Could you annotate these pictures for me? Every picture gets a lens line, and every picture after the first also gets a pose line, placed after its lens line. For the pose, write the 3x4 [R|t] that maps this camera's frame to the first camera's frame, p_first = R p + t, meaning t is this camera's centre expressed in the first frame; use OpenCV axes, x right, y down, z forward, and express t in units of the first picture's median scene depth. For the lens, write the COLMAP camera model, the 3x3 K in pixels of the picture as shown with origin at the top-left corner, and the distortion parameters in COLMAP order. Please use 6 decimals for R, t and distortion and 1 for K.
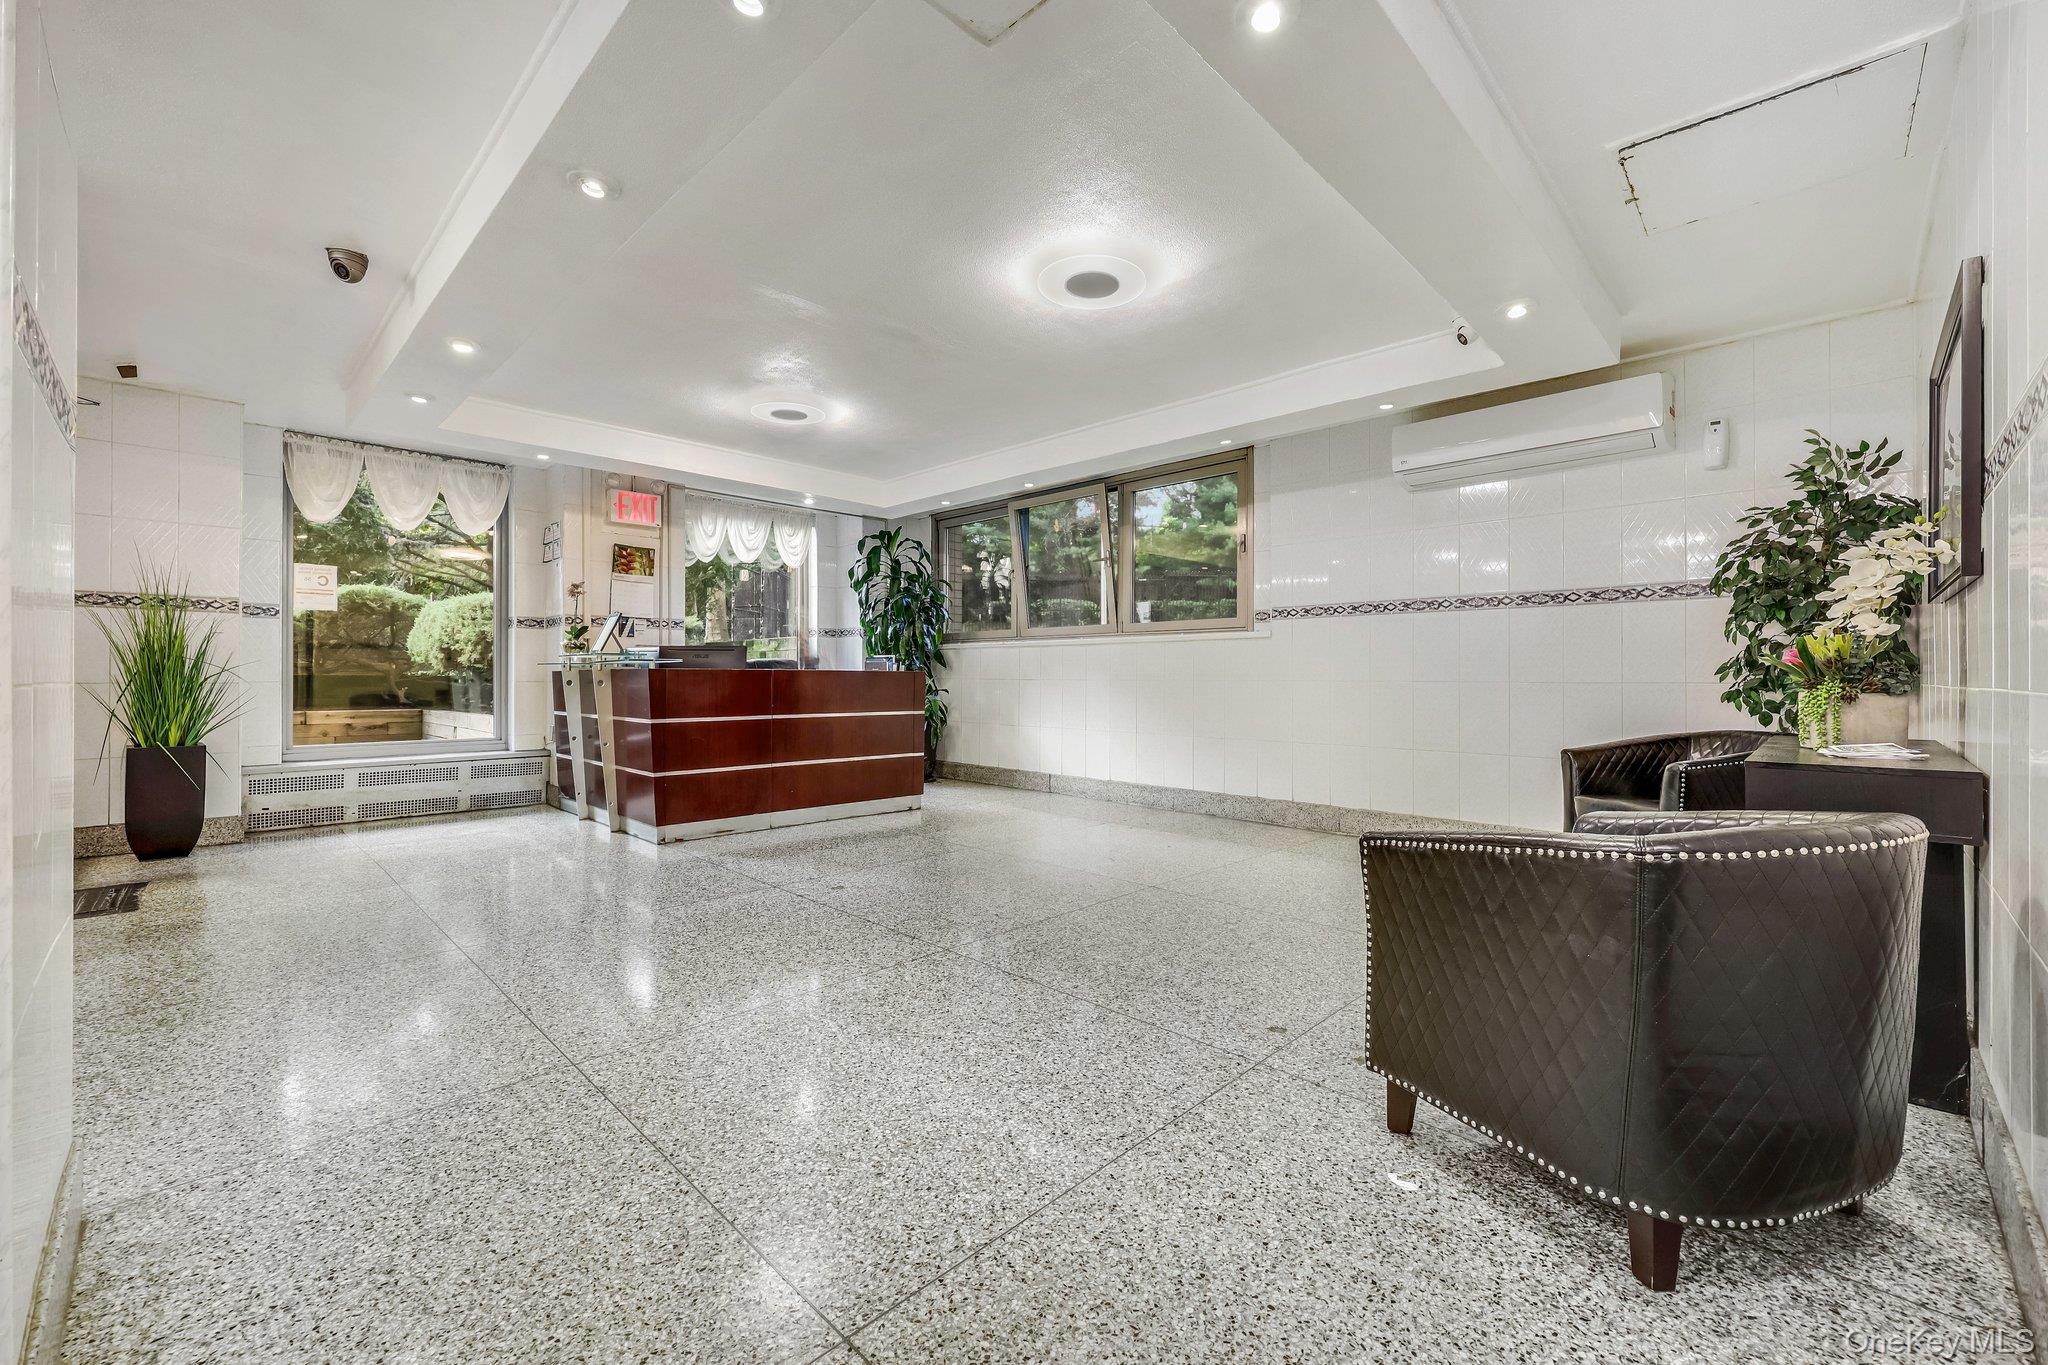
lens RADIAL K [[825.8, 0, 1028.1], [0, 825.8, 671.9], [0, 0, 1]] dist [-0.000073, 0.000061]
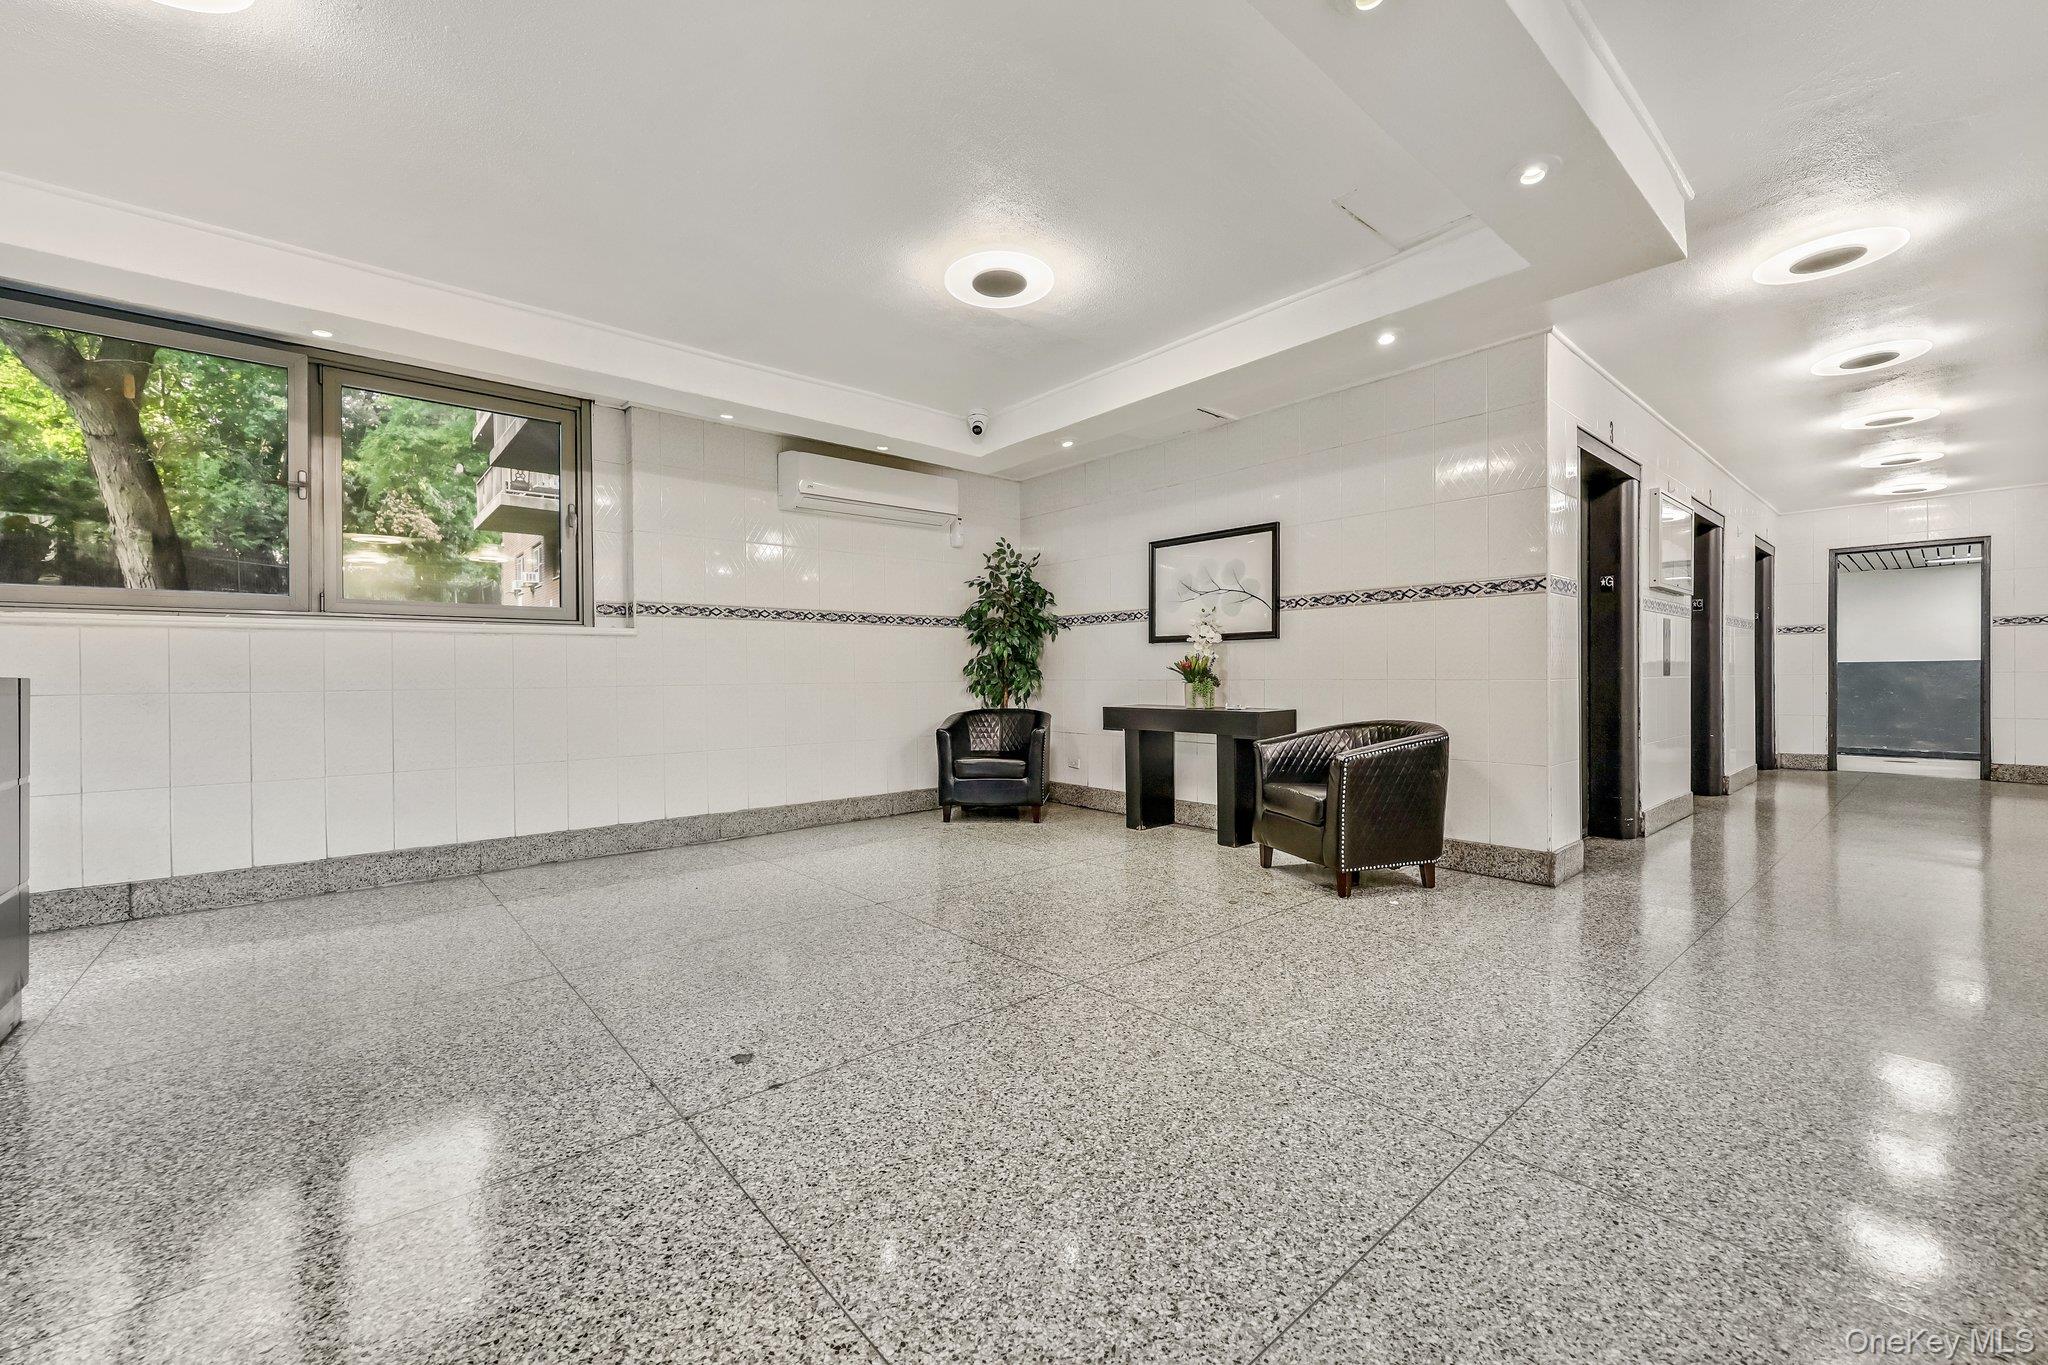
lens RADIAL K [[825.8, 0, 1029.1], [0, 825.8, 680.5], [0, 0, 1]] dist [-0.000073, 0.000061]
pose [[0.078389, -0.008348, 0.996888, -1.210092], [0.004096, 0.999959, 0.008052, -0.000178], [-0.996914, 0.003452, 0.078420, 1.189444]]
